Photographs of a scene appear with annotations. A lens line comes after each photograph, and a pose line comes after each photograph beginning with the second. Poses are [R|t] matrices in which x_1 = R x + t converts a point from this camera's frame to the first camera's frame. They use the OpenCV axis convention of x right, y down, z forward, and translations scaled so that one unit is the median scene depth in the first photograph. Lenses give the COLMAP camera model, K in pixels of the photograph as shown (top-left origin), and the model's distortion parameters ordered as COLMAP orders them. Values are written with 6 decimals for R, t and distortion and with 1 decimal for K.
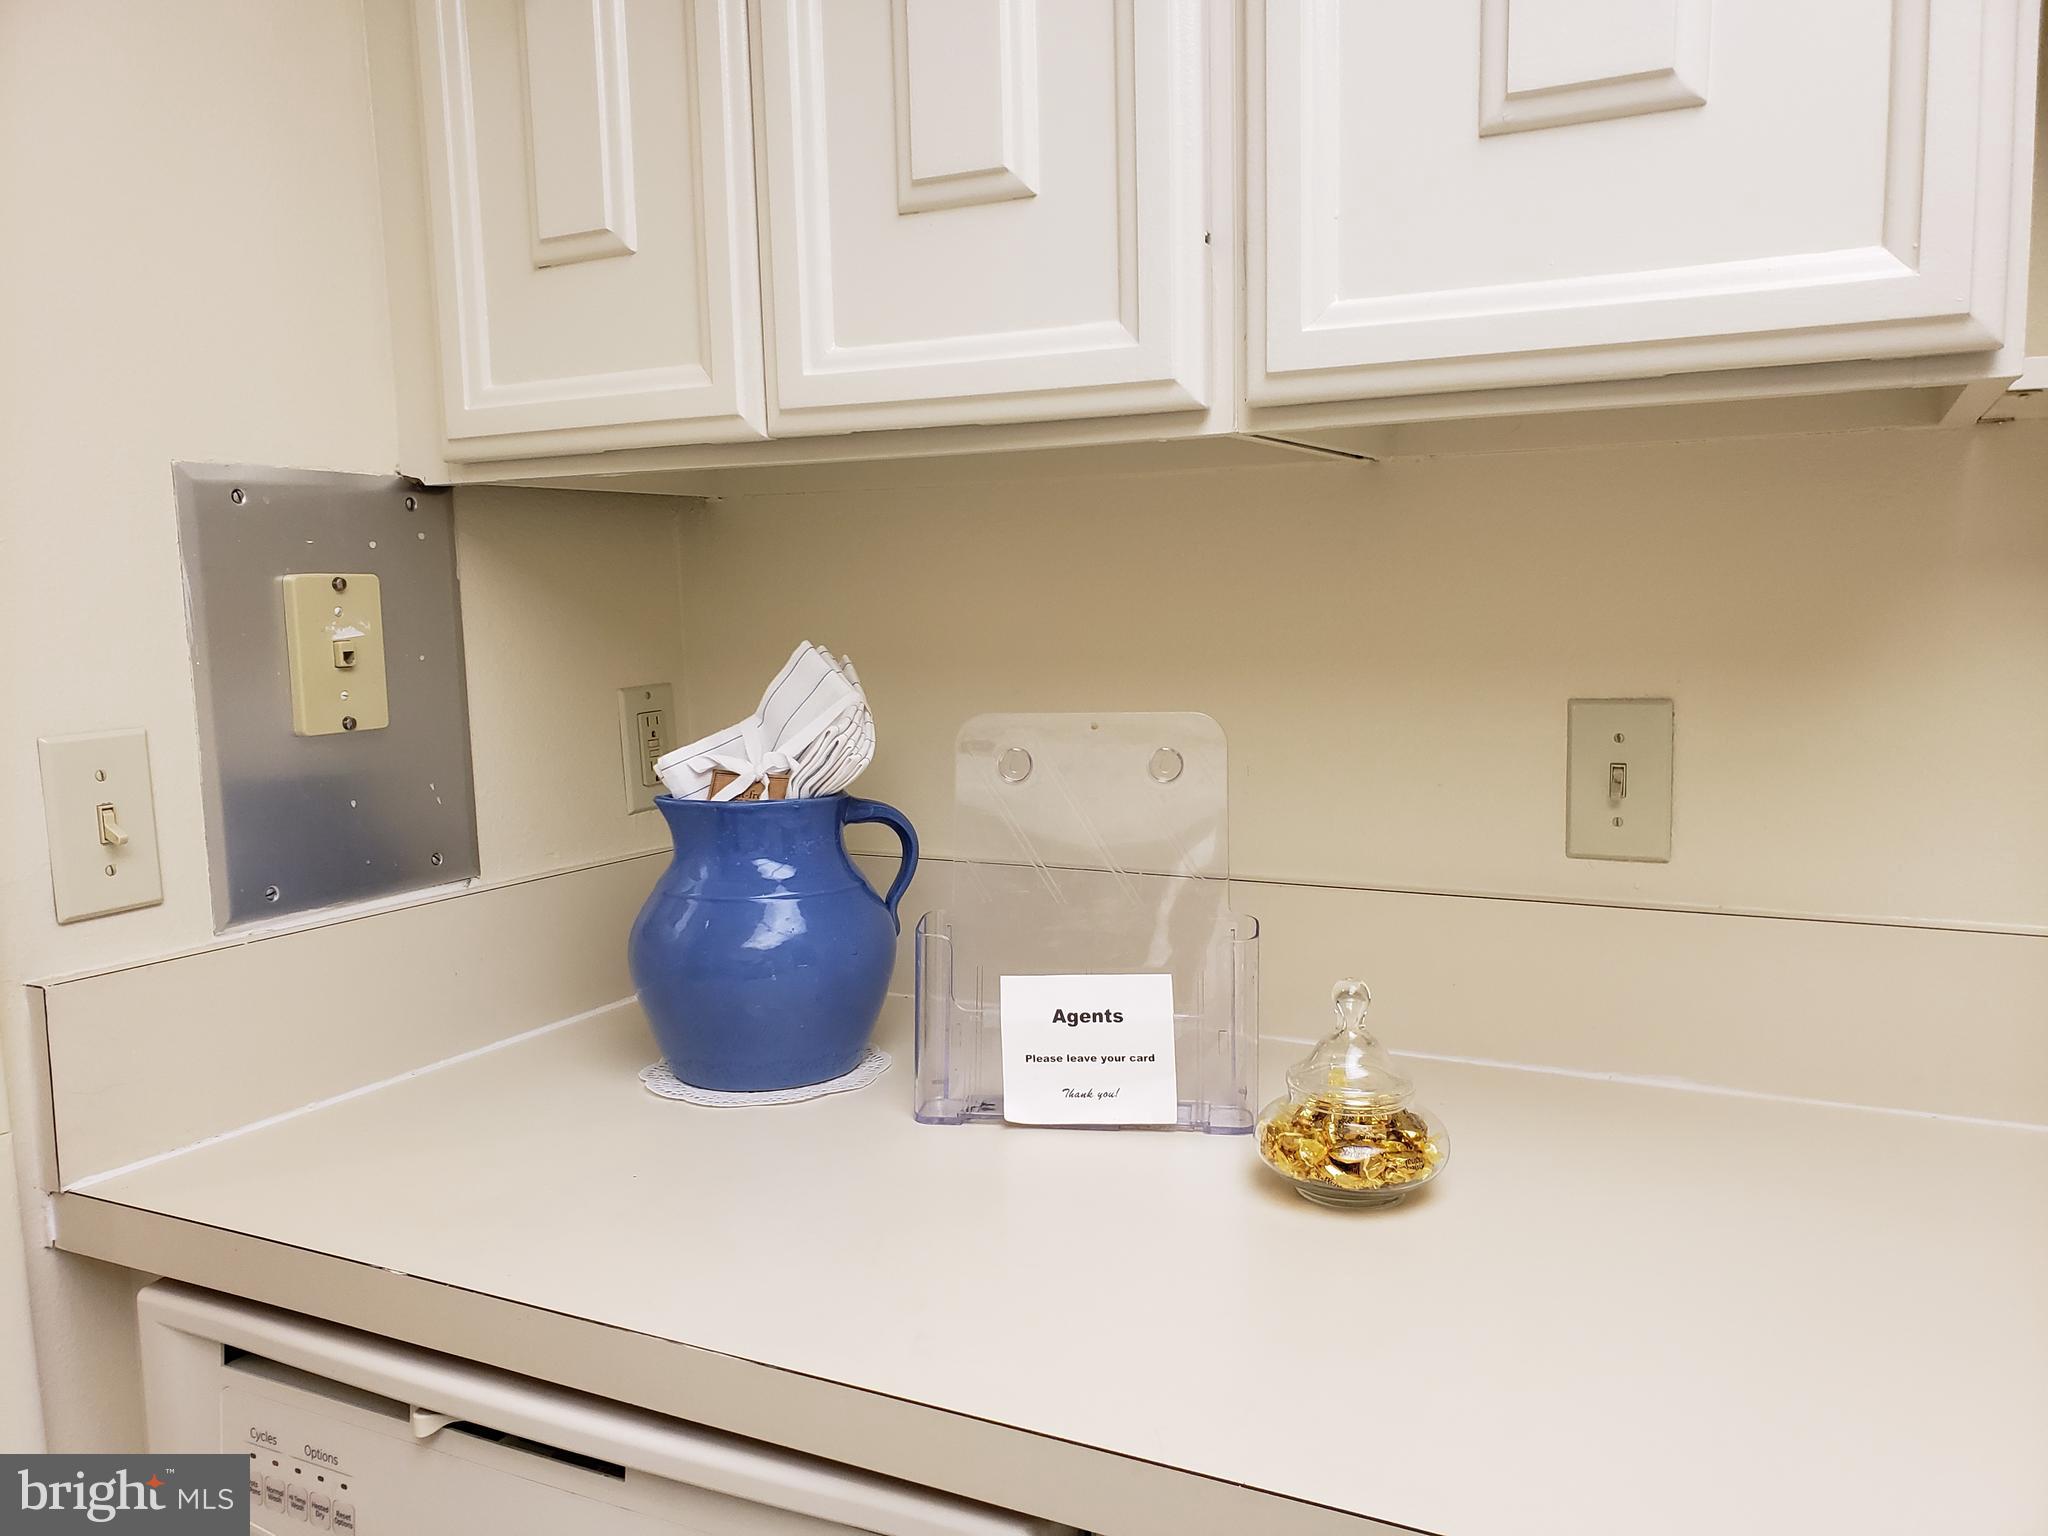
lens RADIAL K [[1575.8, 0, 1123.2], [0, 1575.8, 803.6], [0, 0, 1]] dist [0.007413, -0.002065]
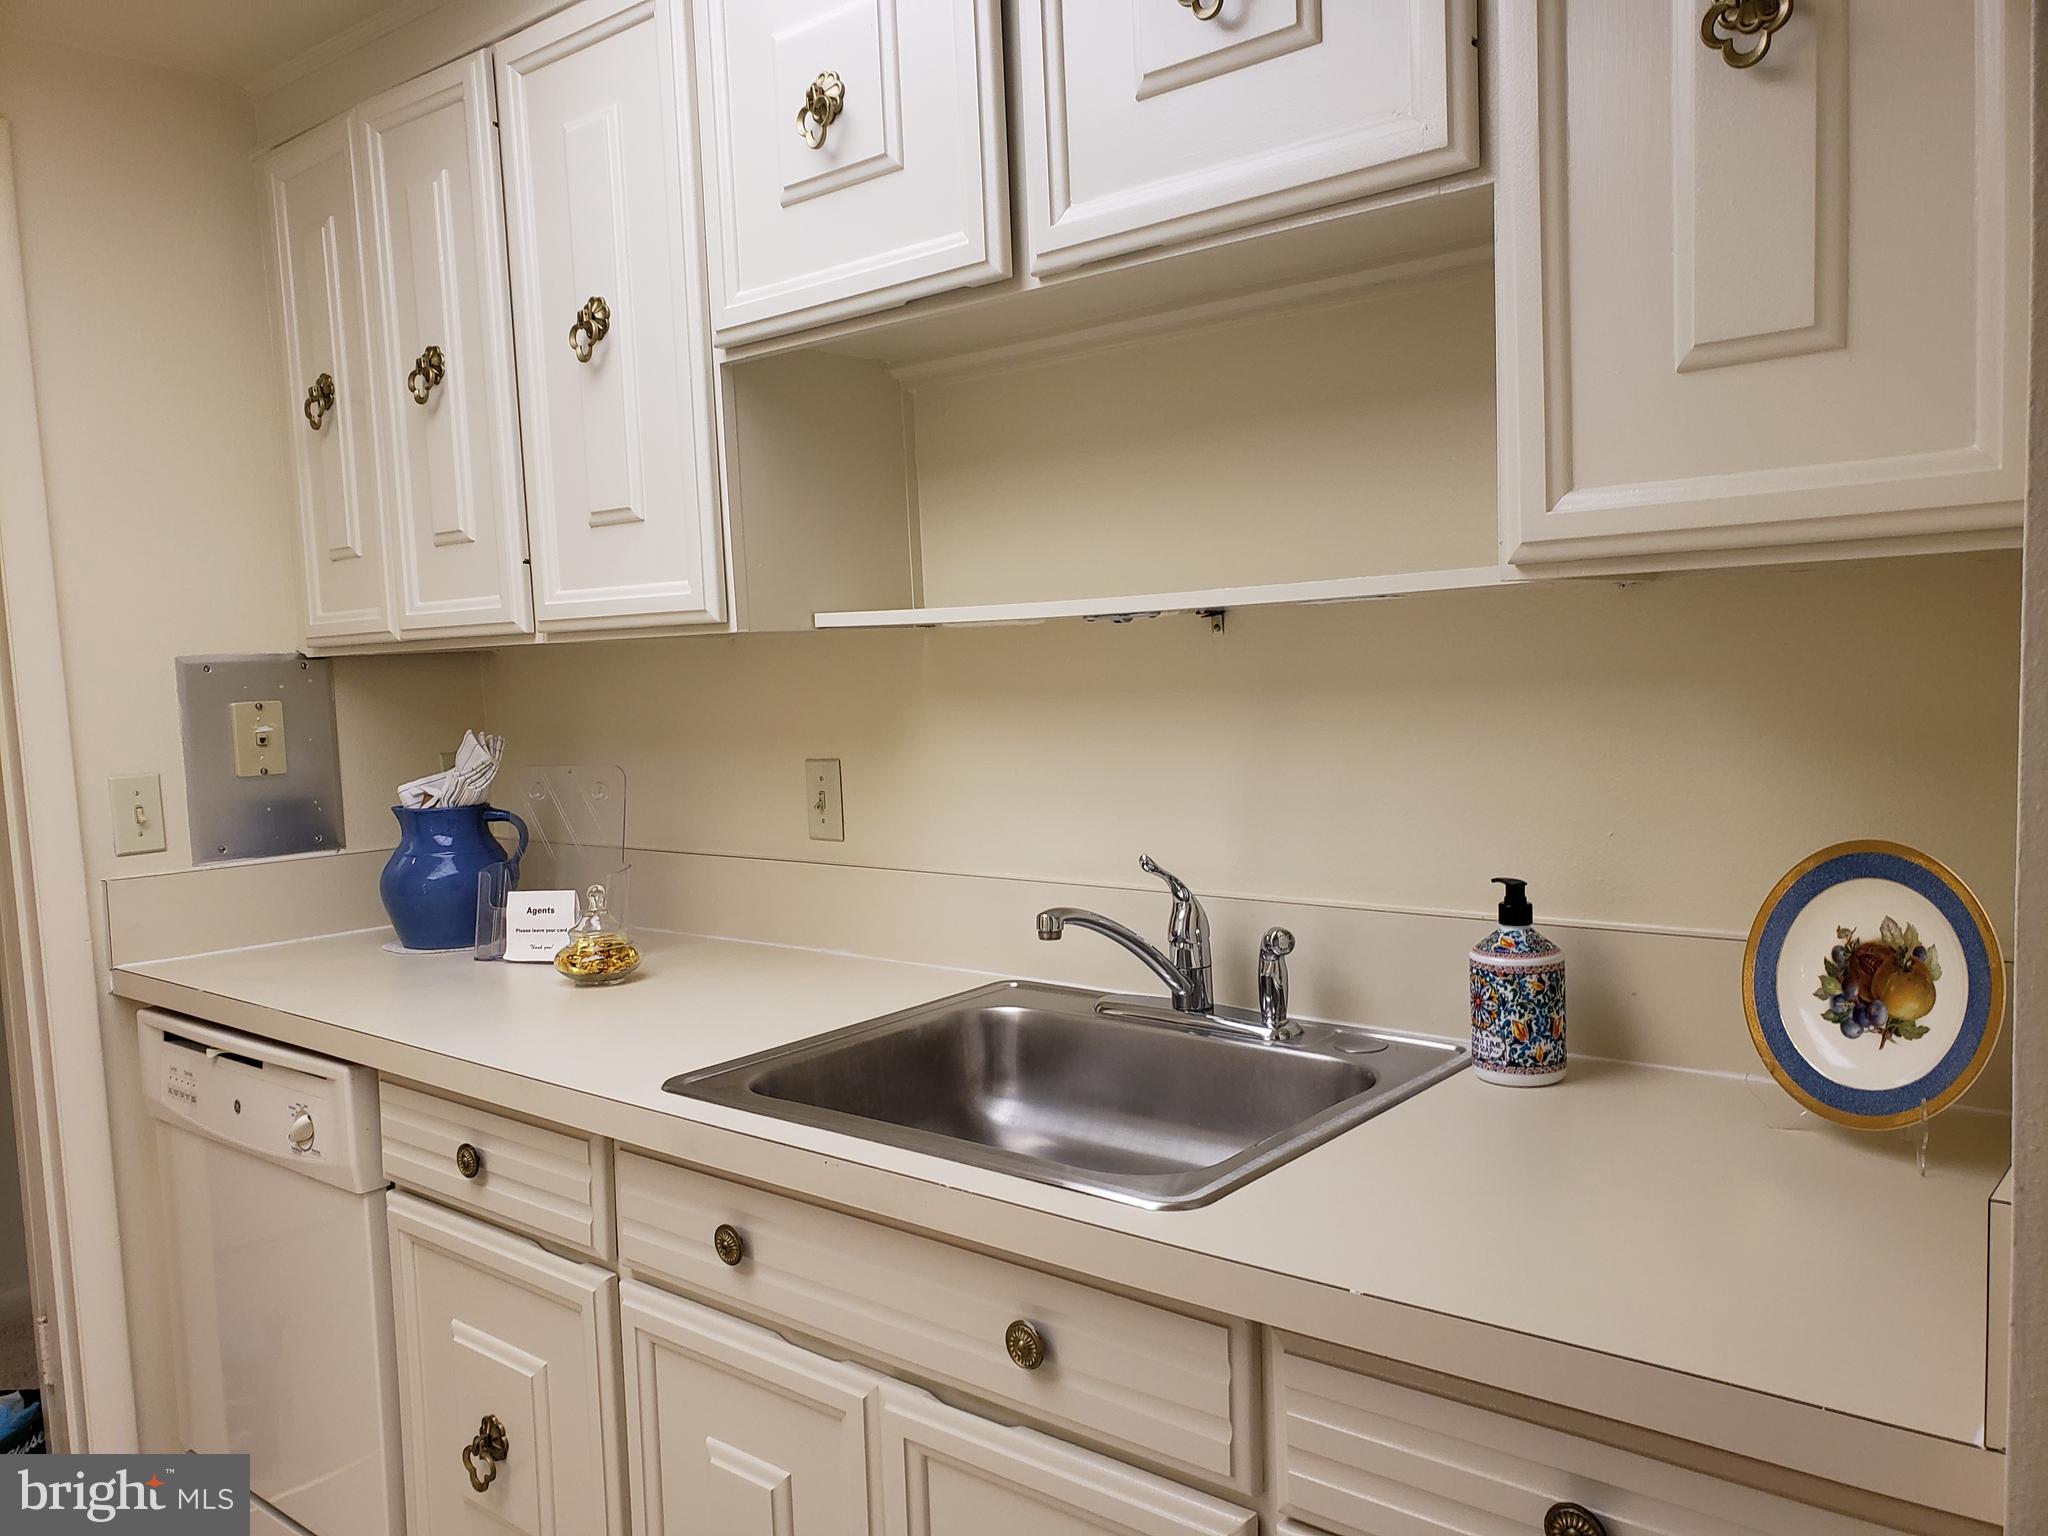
lens RADIAL K [[1530.6, 0, 1019.3], [0, 1530.6, 800.8], [0, 0, 1]] dist [0.006131, 0.001515]
pose [[0.972009, 0.004679, -0.234897, 0.998054], [-0.012090, 0.999473, -0.030119, 0.039605], [0.234633, 0.032116, 0.971553, -0.777598]]
